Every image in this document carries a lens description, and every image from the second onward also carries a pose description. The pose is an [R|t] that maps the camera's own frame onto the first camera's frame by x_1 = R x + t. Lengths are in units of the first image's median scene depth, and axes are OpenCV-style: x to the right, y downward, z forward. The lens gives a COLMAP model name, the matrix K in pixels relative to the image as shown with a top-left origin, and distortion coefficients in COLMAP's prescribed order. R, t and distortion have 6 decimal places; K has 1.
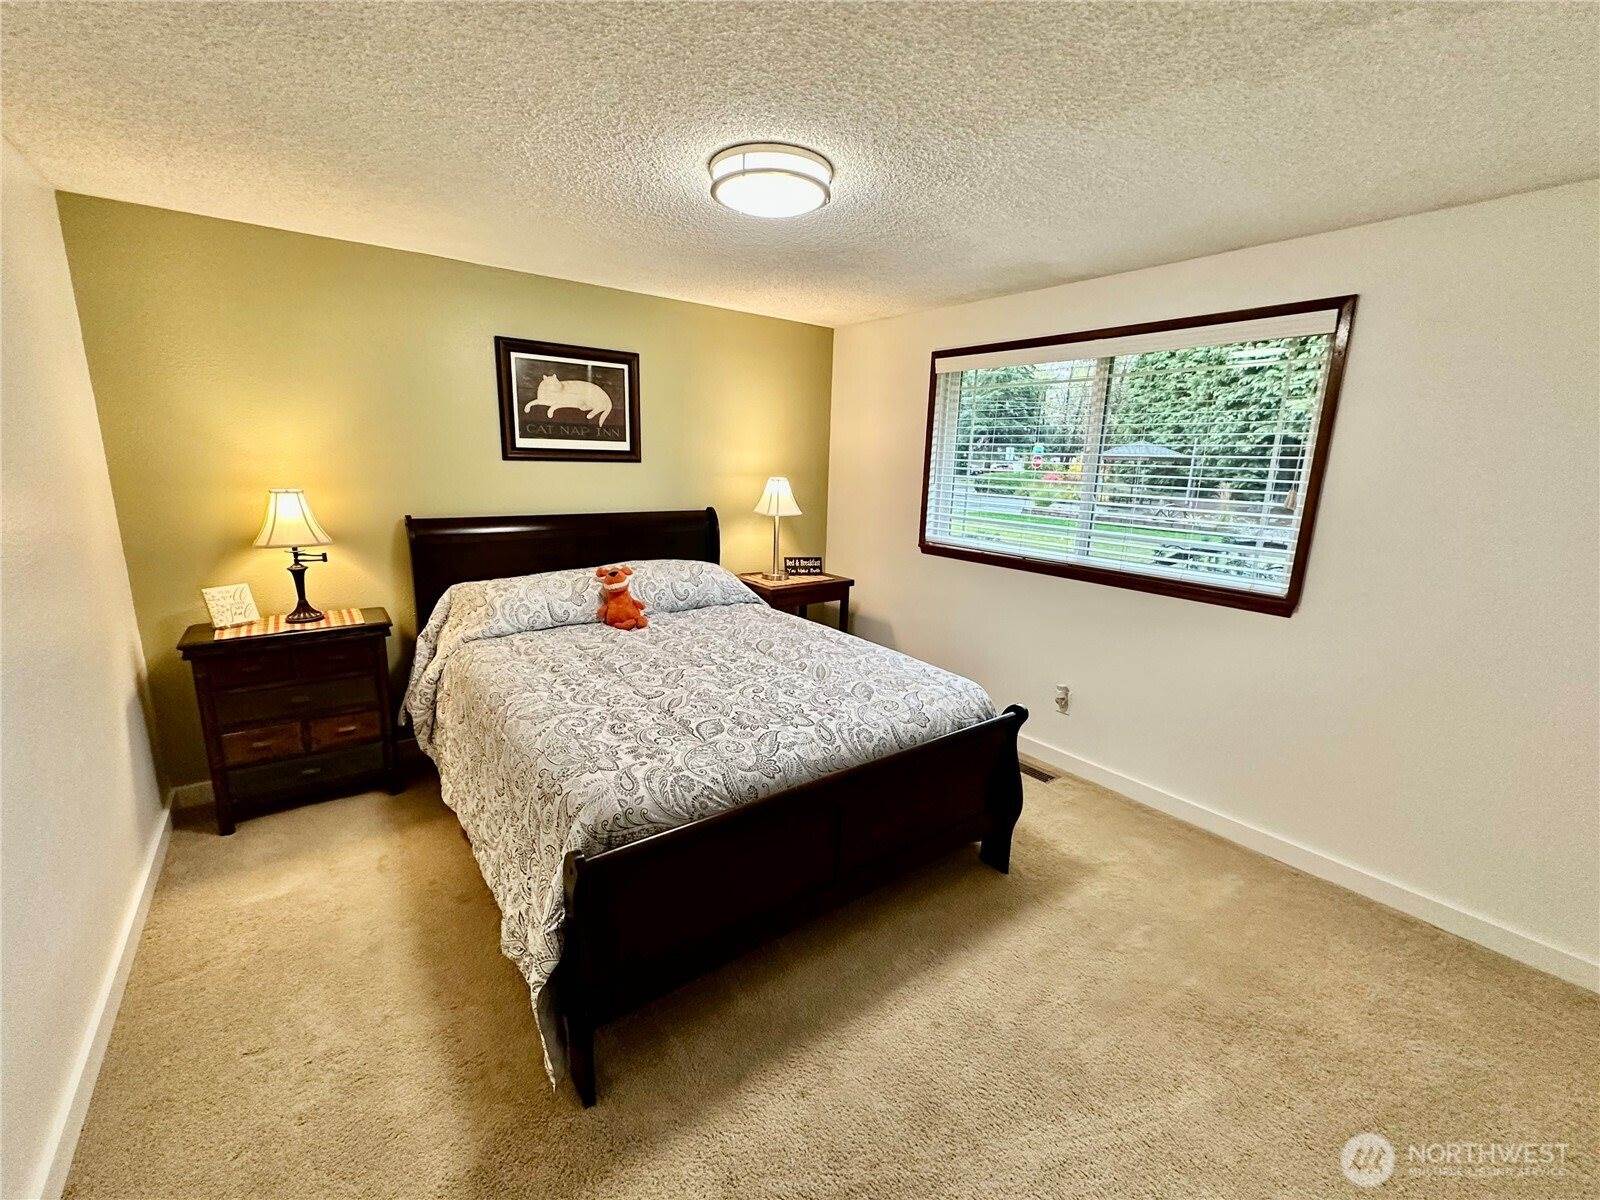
lens RADIAL K [[646.6, 0, 791.4], [0, 646.6, 594.3], [0, 0, 1]] dist [-0.005487, 0.000119]
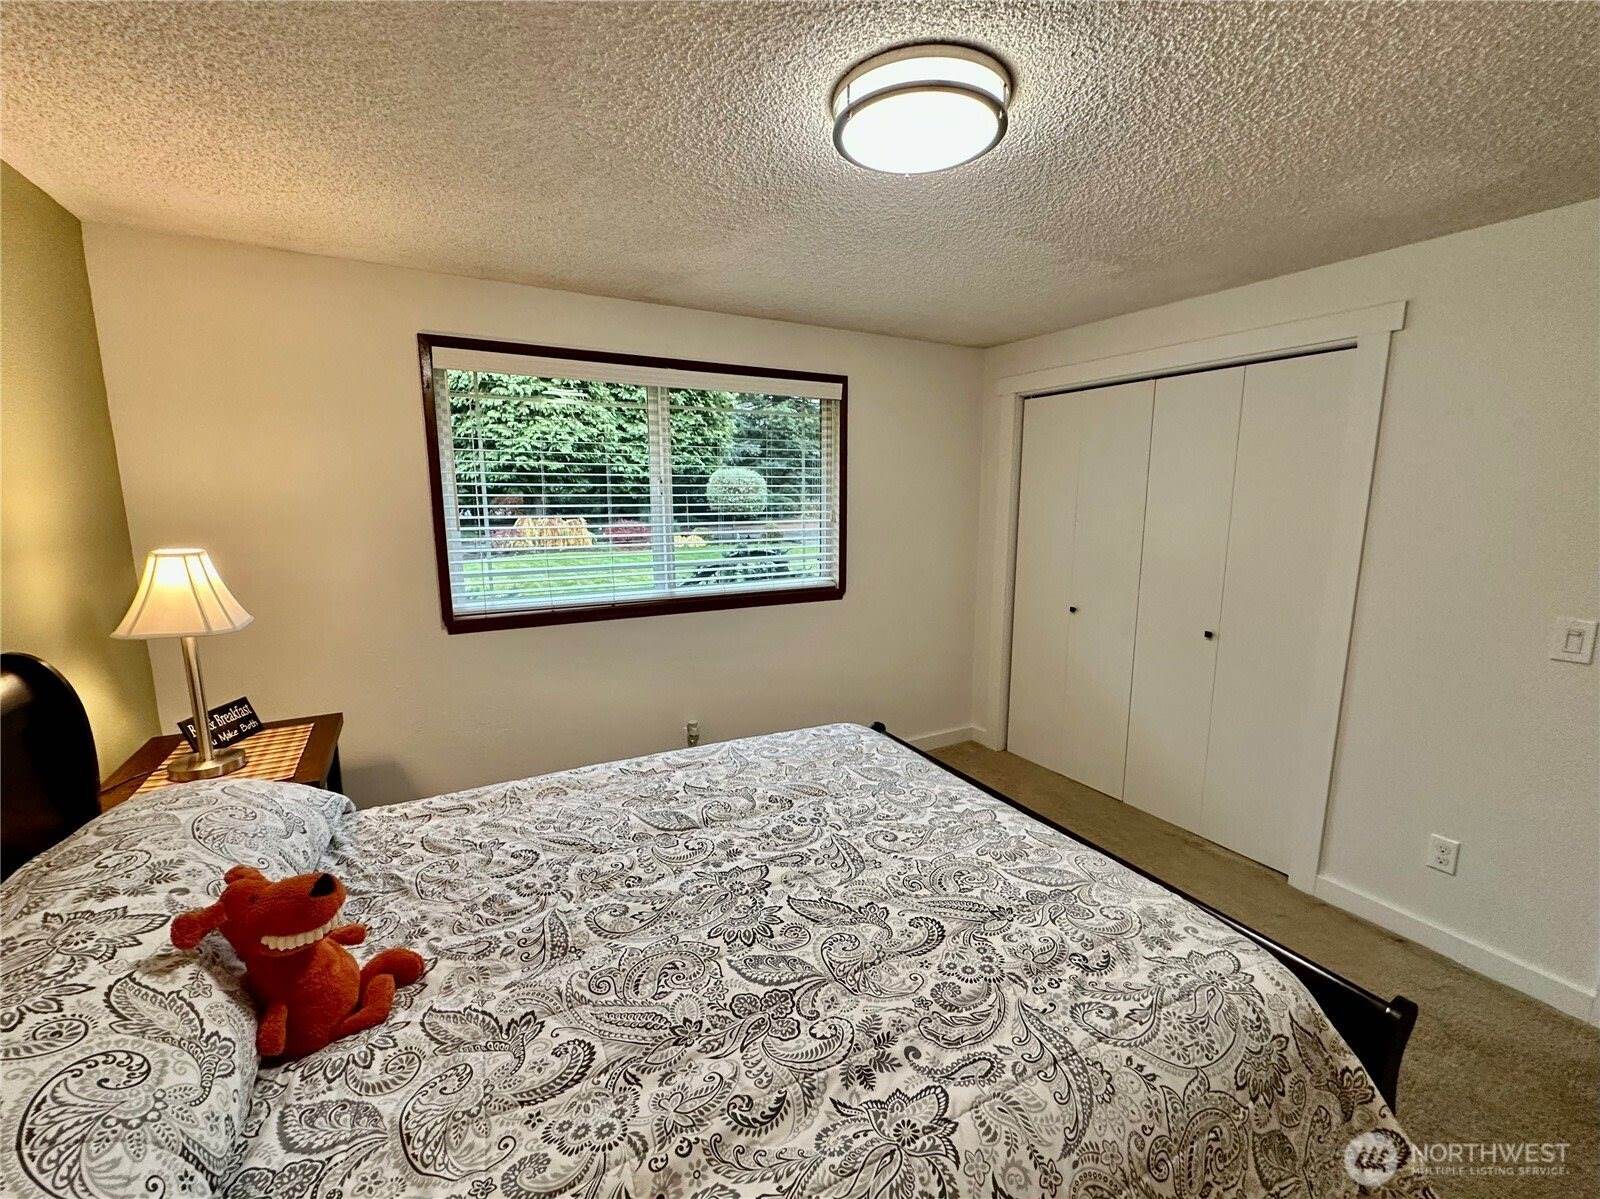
lens RADIAL K [[660.8, 0, 800.0], [0, 660.8, 599.5], [0, 0, 1]] dist [0.000567, 0.000226]
pose [[0.155523, -0.192971, 0.968801, -0.637617], [0.209185, 0.964926, 0.158618, -0.209346], [-0.965430, 0.177989, 0.190435, 0.814338]]
